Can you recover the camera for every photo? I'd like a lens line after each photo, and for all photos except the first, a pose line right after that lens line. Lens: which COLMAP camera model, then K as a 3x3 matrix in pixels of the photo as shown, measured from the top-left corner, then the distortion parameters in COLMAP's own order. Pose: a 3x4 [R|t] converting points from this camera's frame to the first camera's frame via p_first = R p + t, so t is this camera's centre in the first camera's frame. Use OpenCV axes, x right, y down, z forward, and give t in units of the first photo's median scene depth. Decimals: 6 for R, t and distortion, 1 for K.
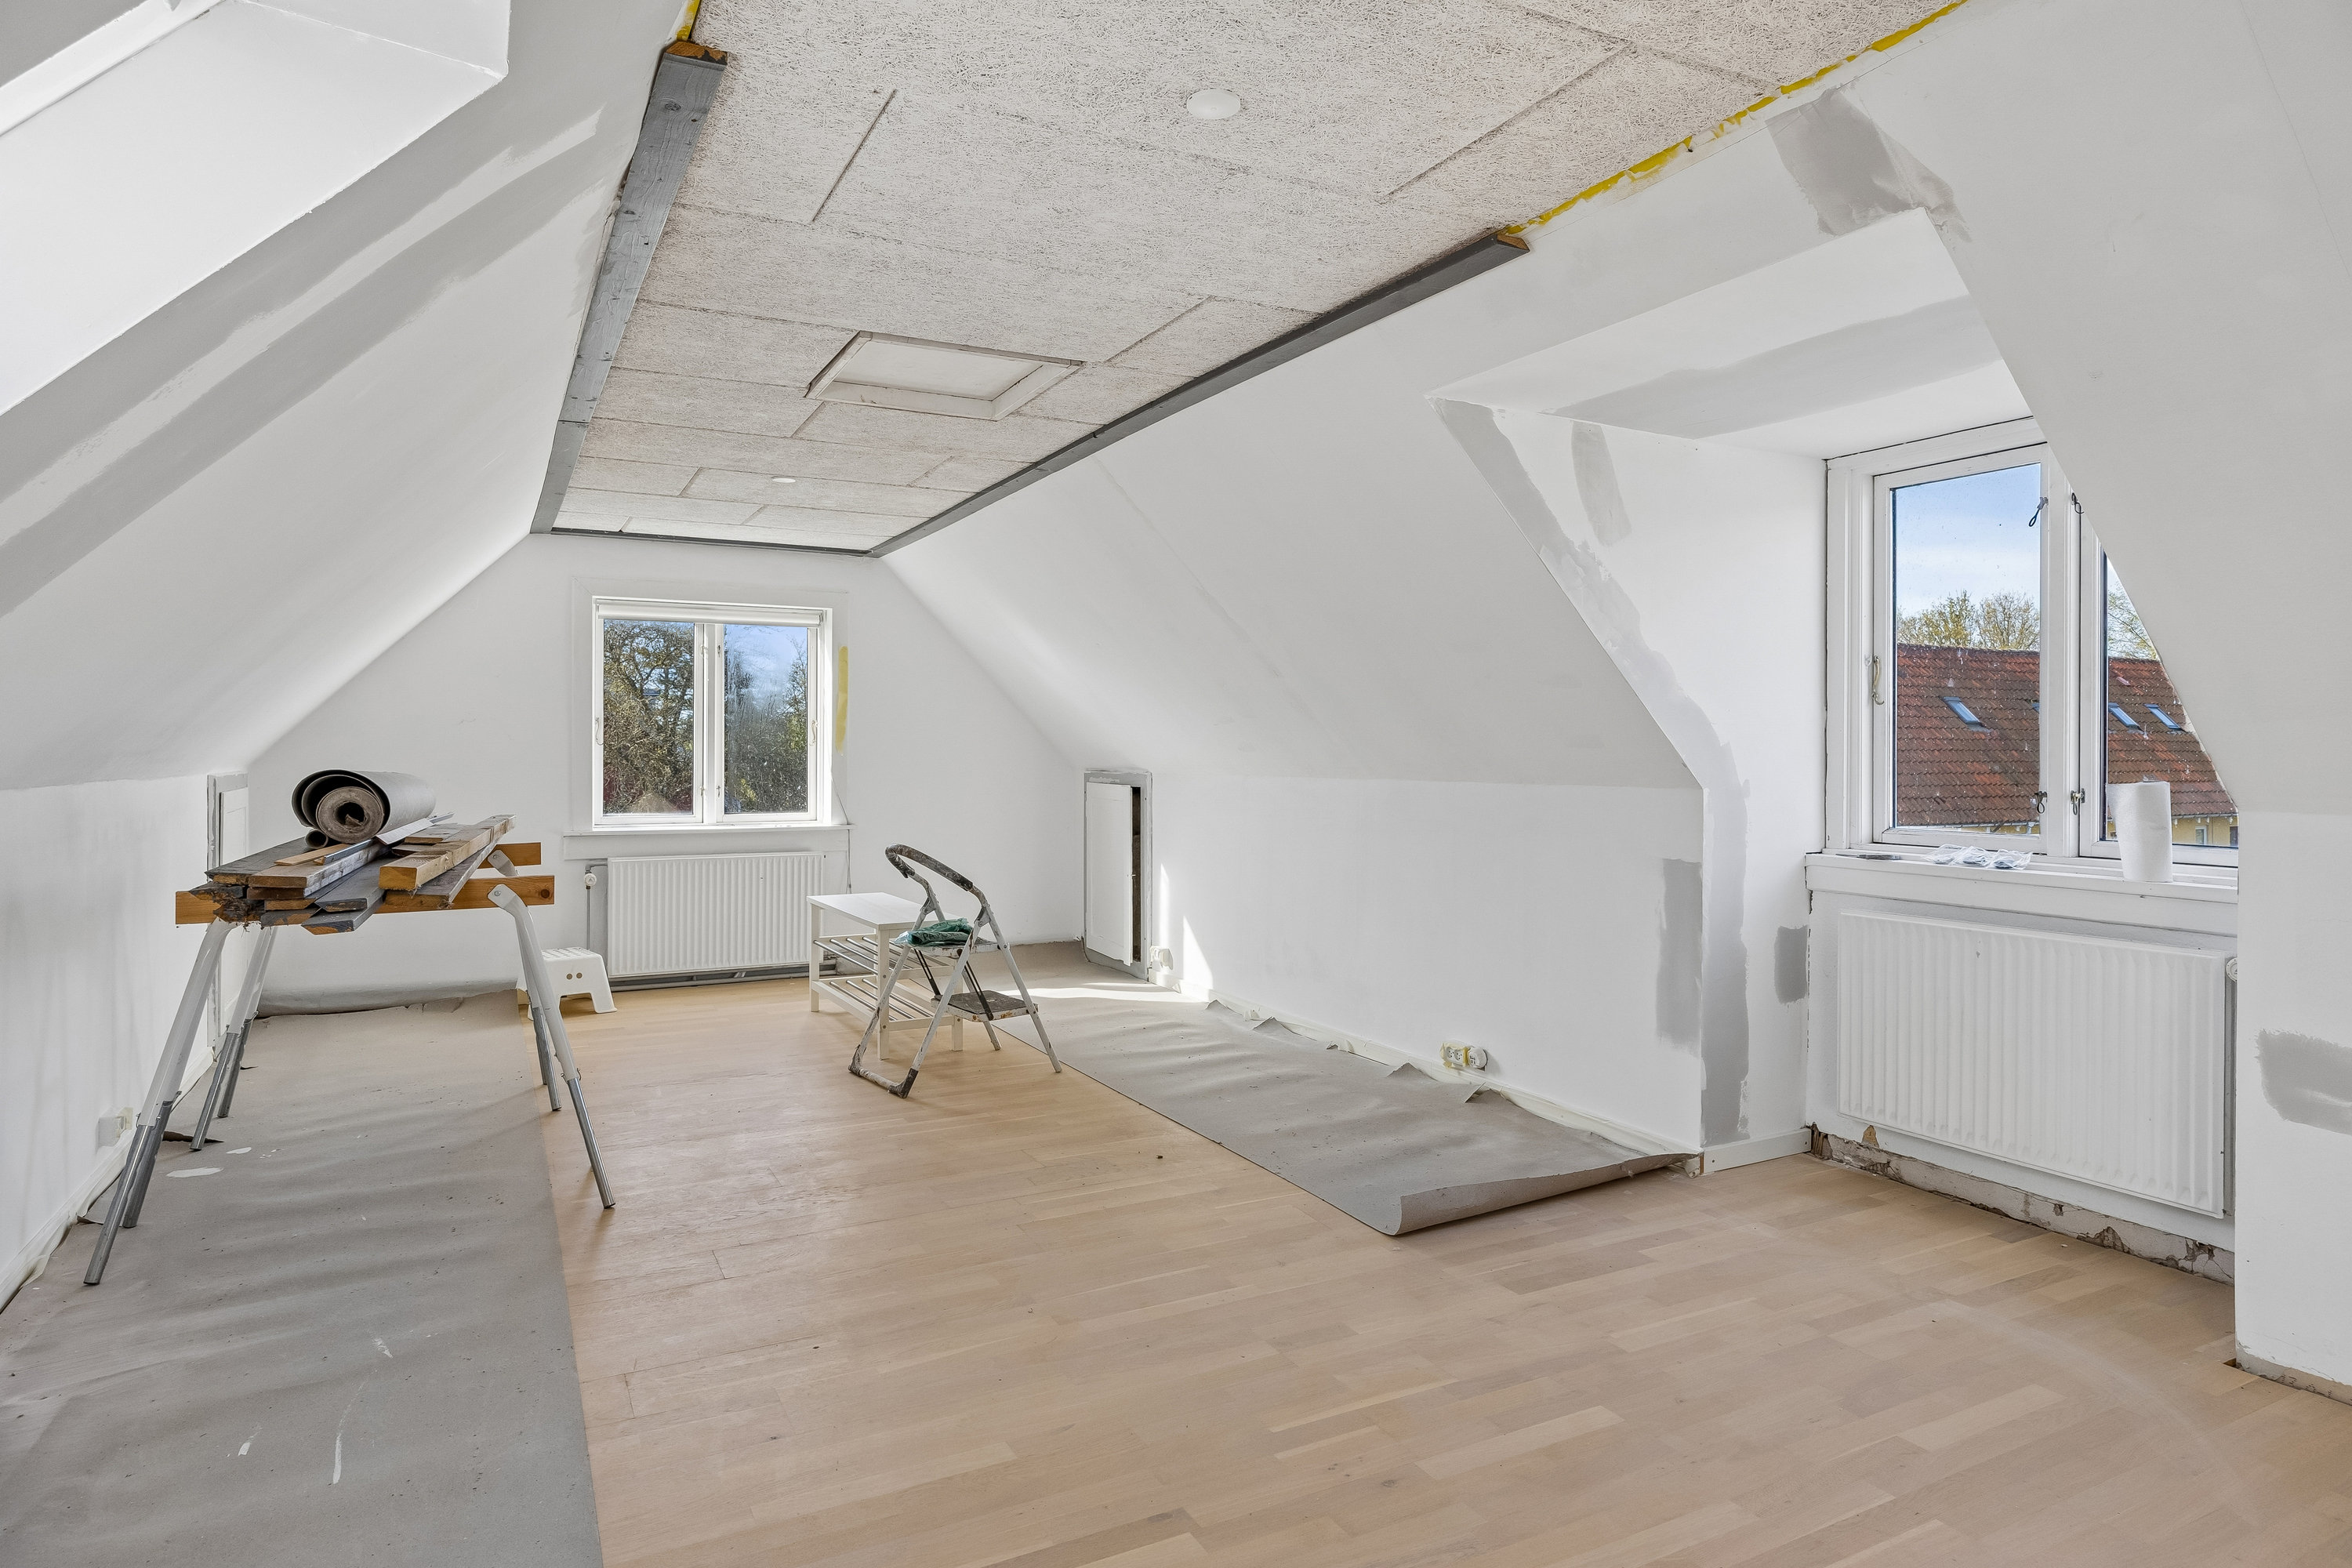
lens RADIAL K [[1327.7, 0, 1176.0], [0, 1327.7, 784.0], [0, 0, 1]] dist [-0.000596, -0.000186]
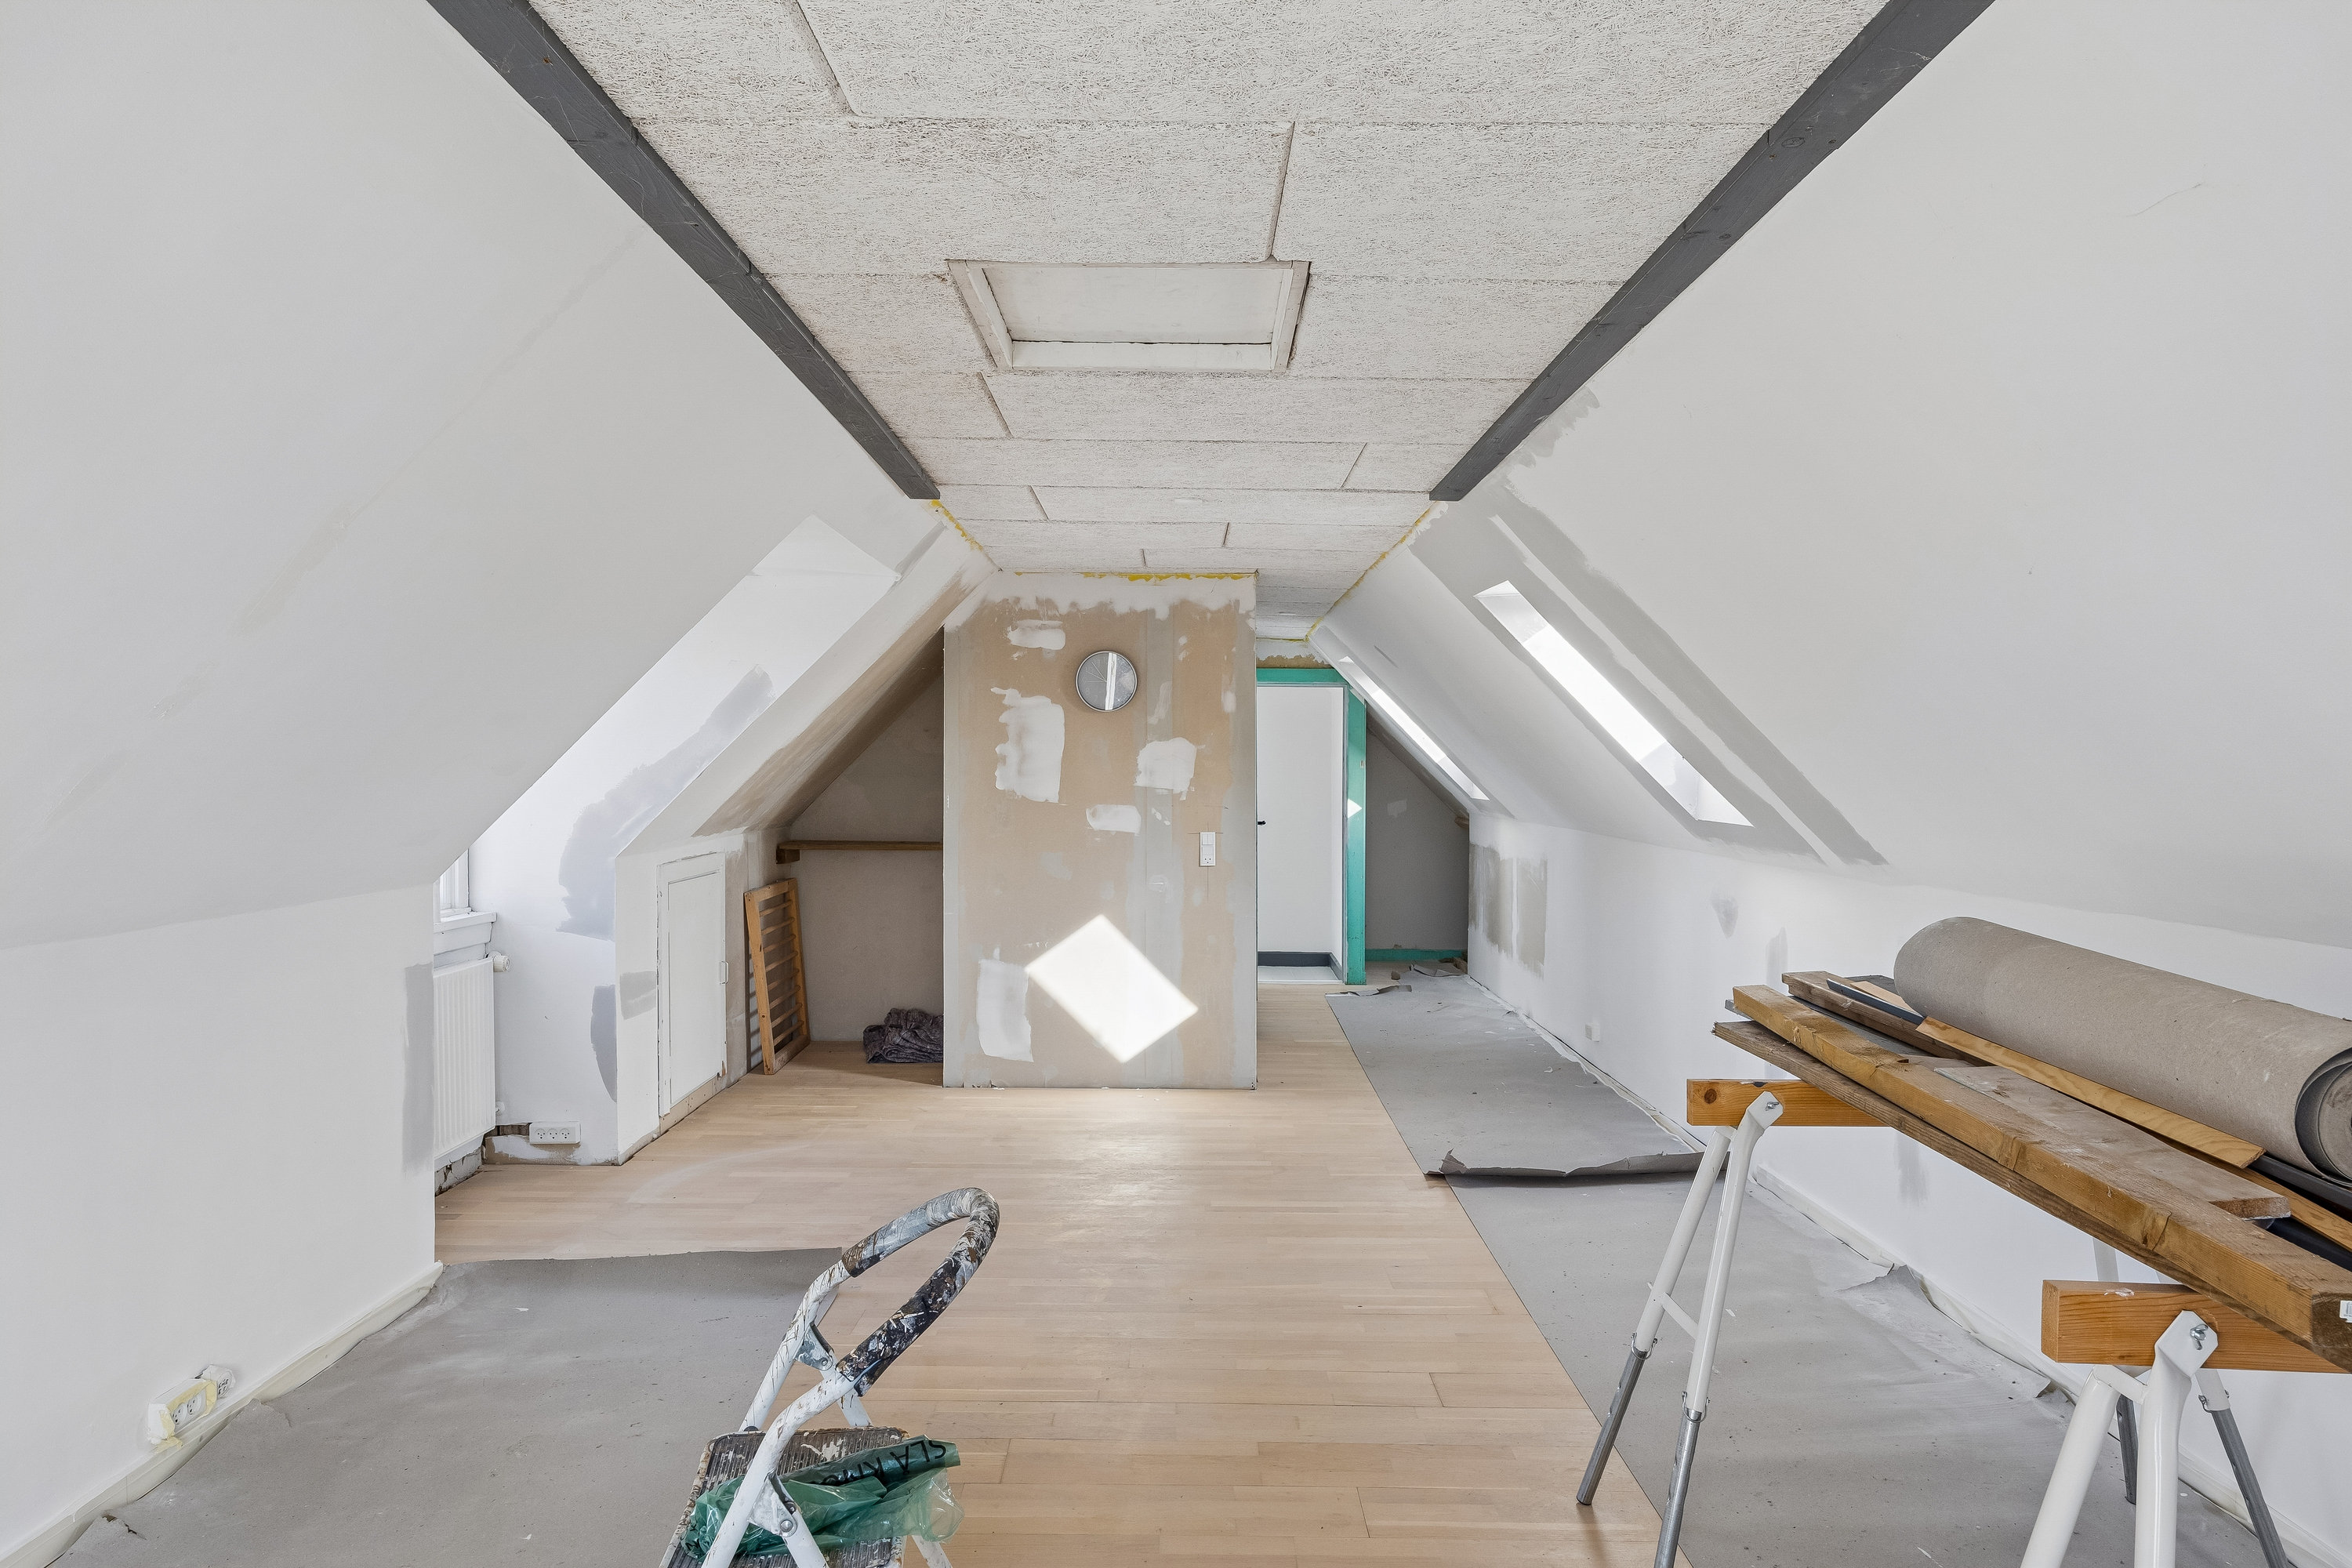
lens RADIAL K [[1473.3, 0, 1176.0], [0, 1473.3, 784.0], [0, 0, 1]] dist [-0.002073, -0.000848]
pose [[-0.885547, -0.010253, 0.464437, -0.715398], [0.004987, 0.999489, 0.031573, -0.125085], [-0.464524, 0.030276, -0.885043, 2.159459]]
